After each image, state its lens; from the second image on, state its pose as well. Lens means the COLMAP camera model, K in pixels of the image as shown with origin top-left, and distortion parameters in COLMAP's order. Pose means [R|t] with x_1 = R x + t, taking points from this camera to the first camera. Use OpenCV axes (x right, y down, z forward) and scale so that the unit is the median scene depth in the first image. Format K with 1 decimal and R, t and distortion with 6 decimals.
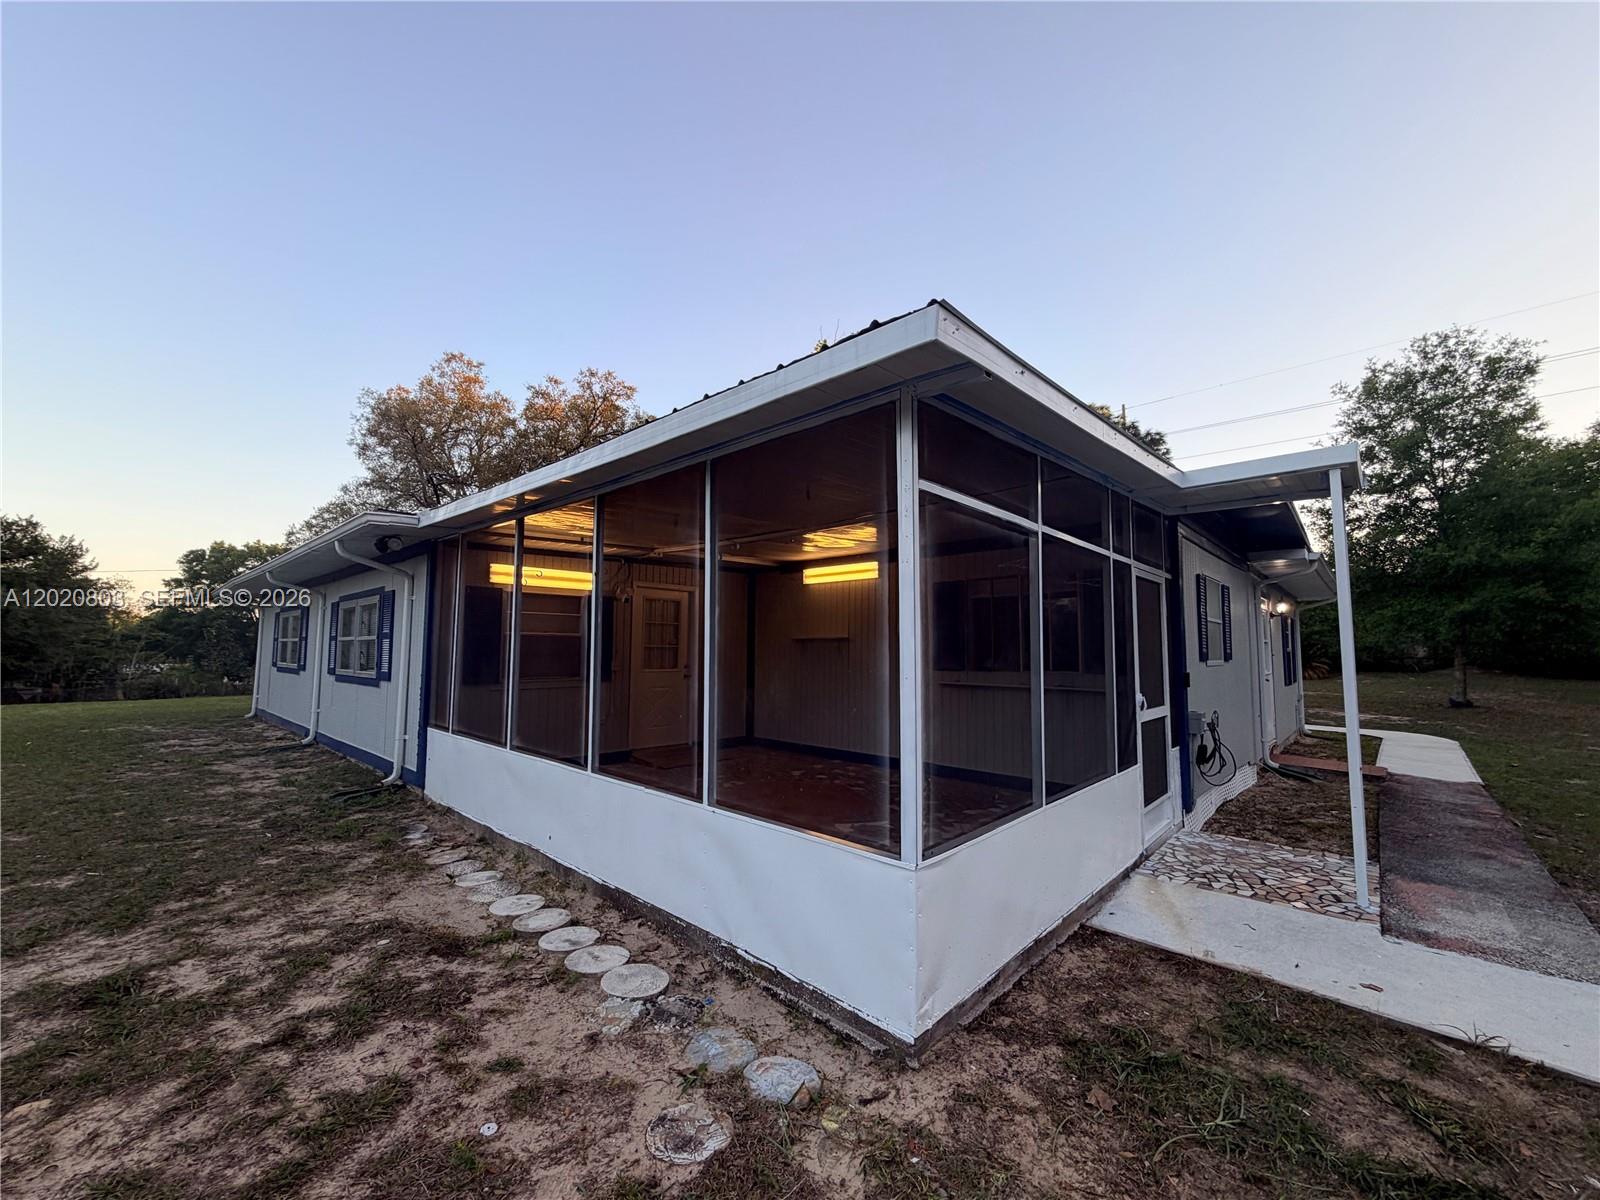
lens RADIAL K [[638.7, 0, 800.4], [0, 638.7, 604.5], [0, 0, 1]] dist [-0.002164, -0.000069]
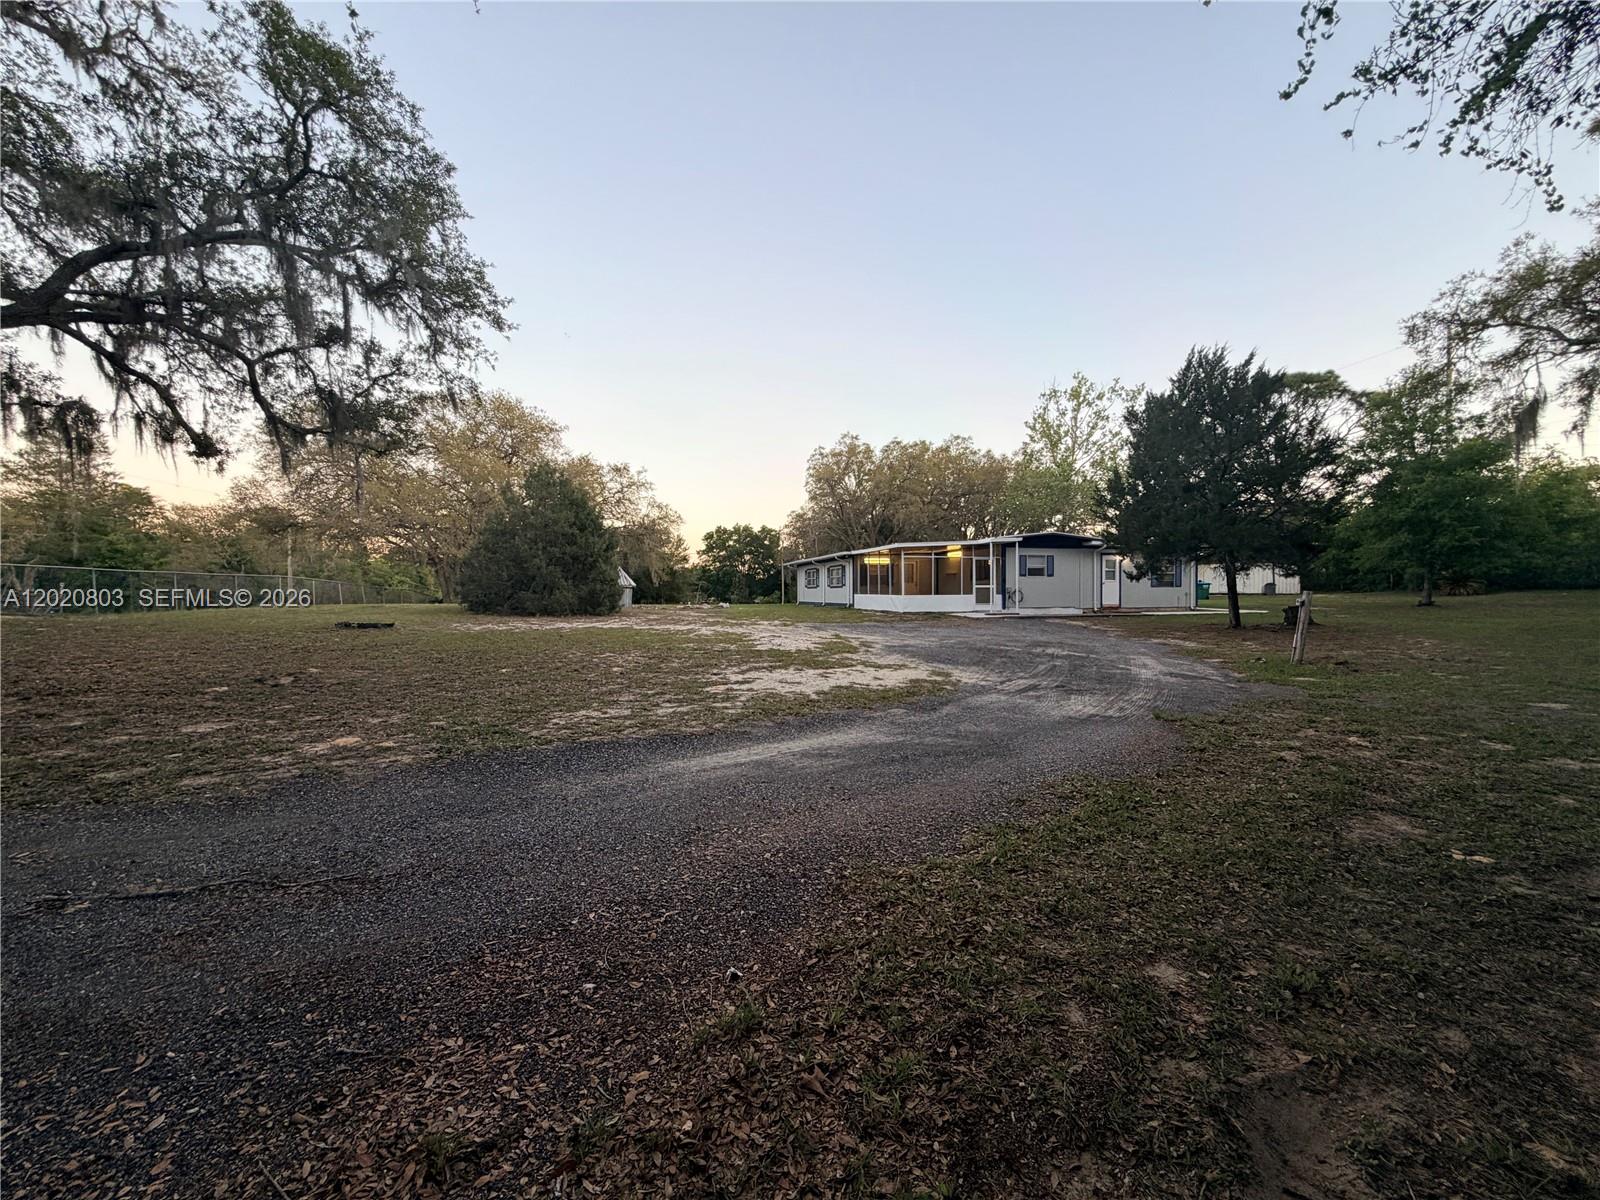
lens RADIAL K [[638.7, 0, 800.4], [0, 638.7, 604.5], [0, 0, 1]] dist [-0.002164, -0.000069]
pose [[0.843332, -0.003152, -0.537384, 1.806505], [0.051806, 0.995802, 0.075461, -0.125700], [0.534890, -0.091479, 0.839955, -3.553663]]
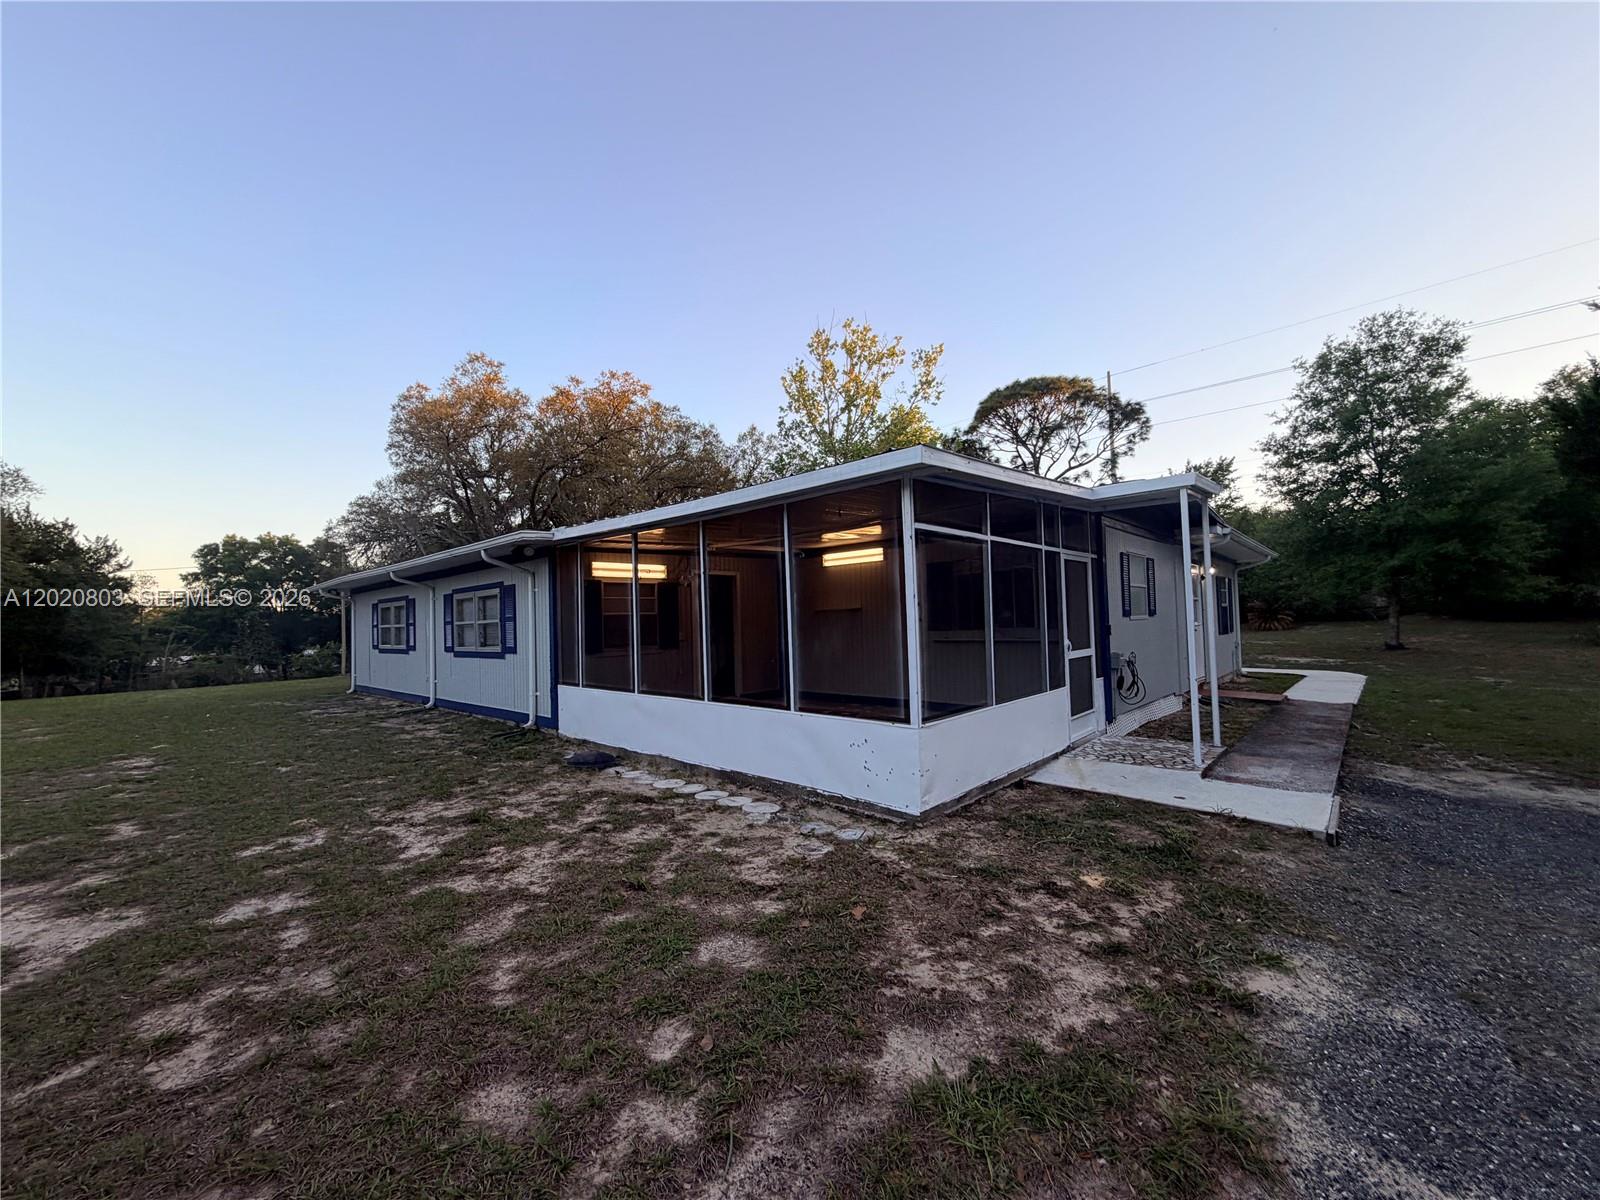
lens RADIAL K [[638.7, 0, 800.4], [0, 638.7, 604.5], [0, 0, 1]] dist [-0.002164, -0.000069]
pose [[0.999386, -0.034921, 0.002791, -0.071784], [0.034758, 0.998361, 0.045457, -0.024964], [-0.004374, -0.045332, 0.998962, -0.389013]]
